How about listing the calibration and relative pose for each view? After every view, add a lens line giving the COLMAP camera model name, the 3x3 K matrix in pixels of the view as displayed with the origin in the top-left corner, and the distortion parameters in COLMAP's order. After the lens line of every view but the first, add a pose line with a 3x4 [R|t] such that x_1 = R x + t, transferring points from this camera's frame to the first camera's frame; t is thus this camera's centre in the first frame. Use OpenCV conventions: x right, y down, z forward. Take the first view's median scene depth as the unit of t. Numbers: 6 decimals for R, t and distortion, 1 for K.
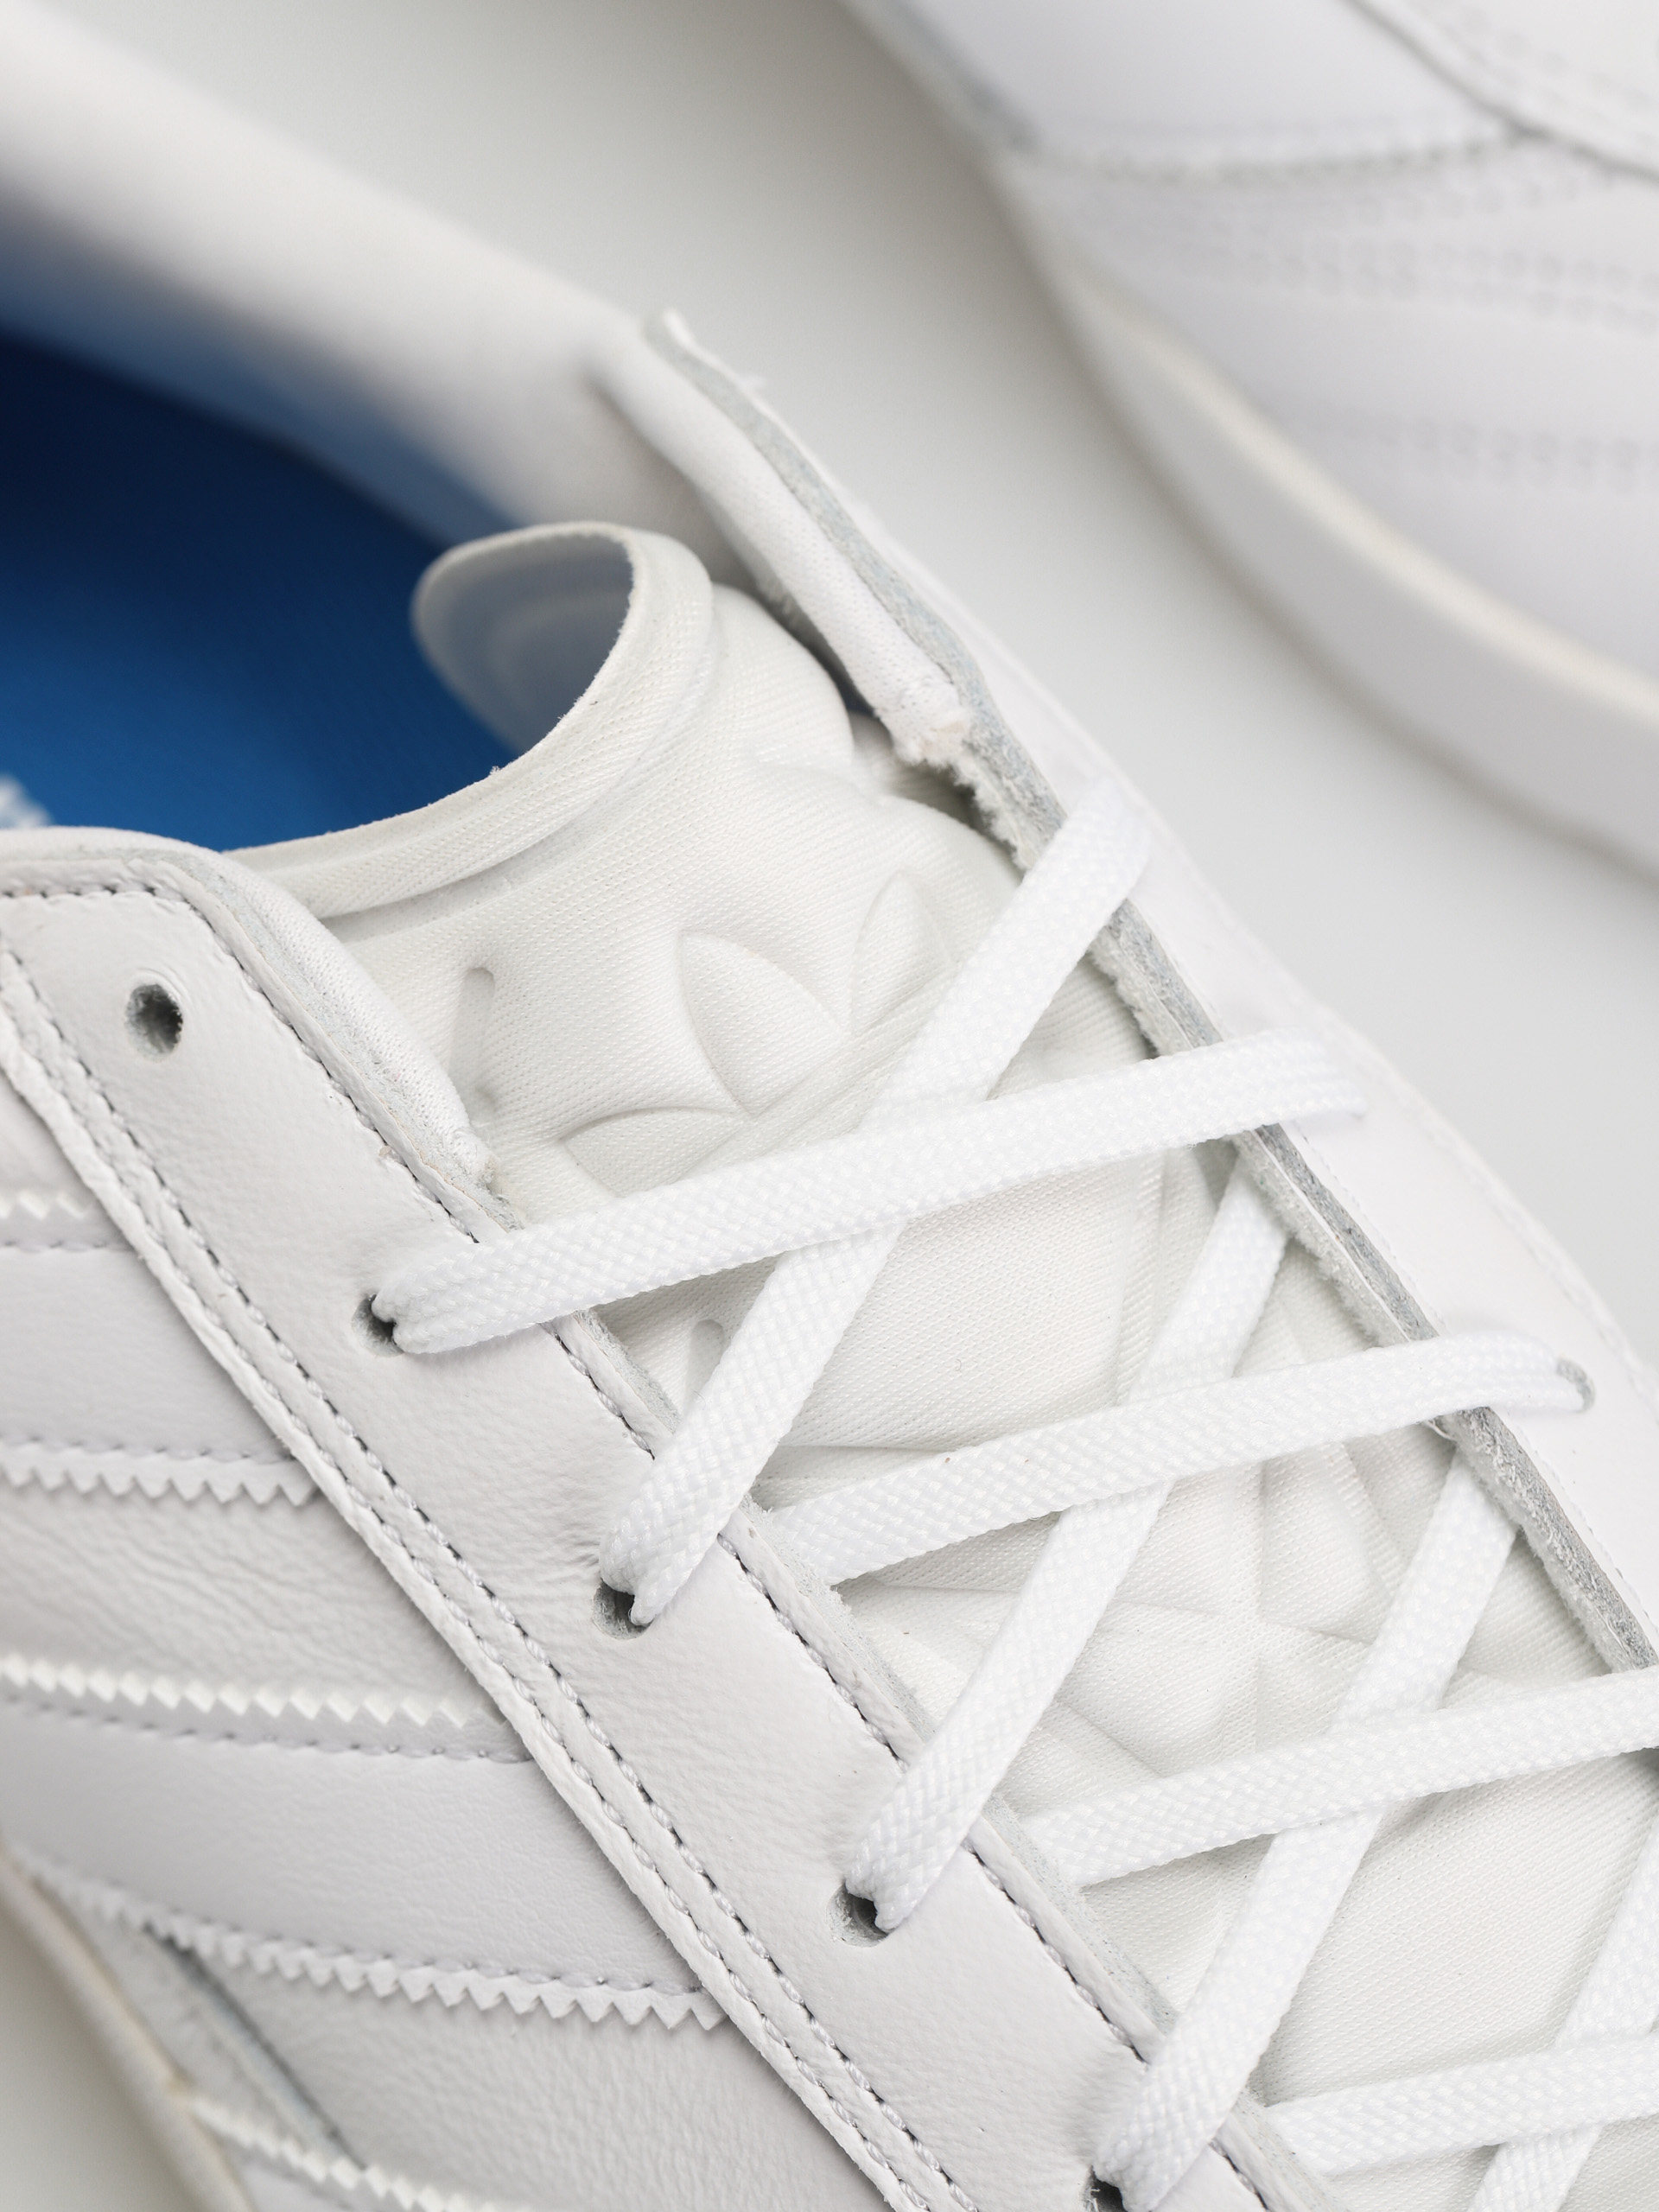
lens RADIAL K [[6261.1, 0, 829.1], [0, 6261.1, 1104.6], [0, 0, 1]] dist [0.047890, -0.033511]
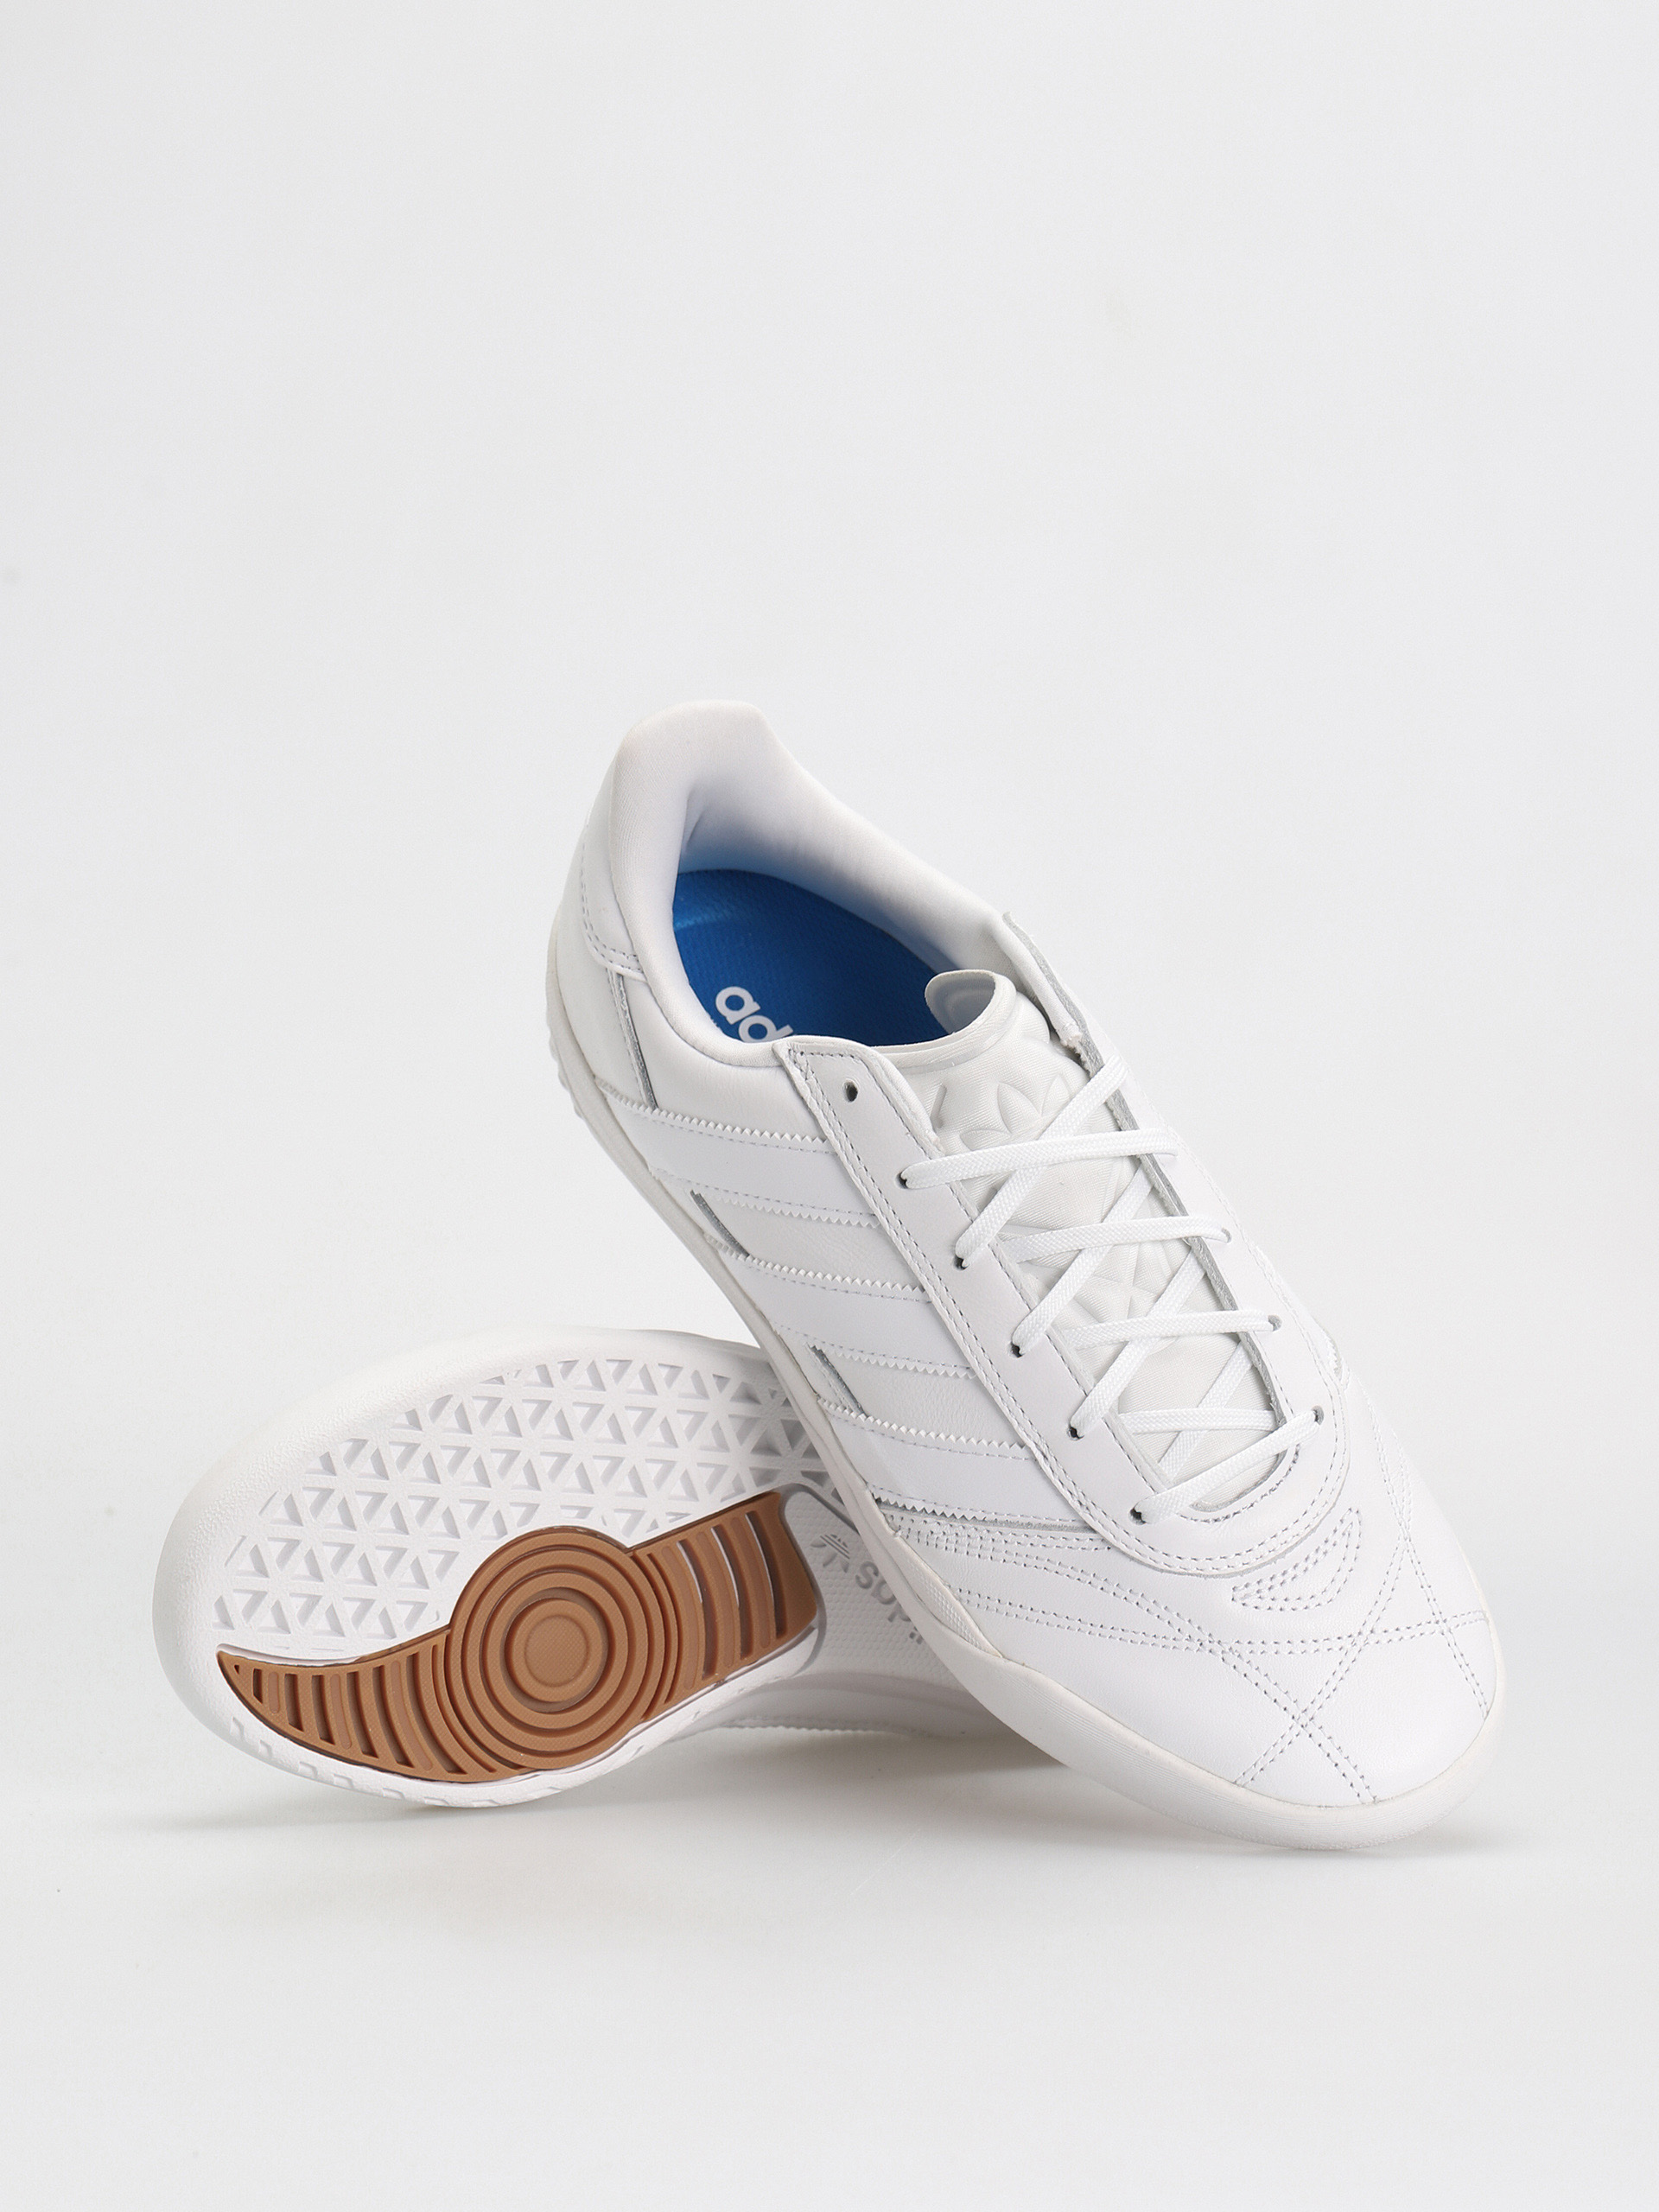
lens RADIAL K [[6261.1, 0, 829.1], [0, 6261.1, 1104.6], [0, 0, 1]] dist [0.047890, -0.033511]
pose [[0.992916, 0.112939, -0.036908, 0.015538], [-0.115044, 0.991486, -0.061003, 0.220149], [0.029704, 0.064817, 0.997455, -2.672846]]
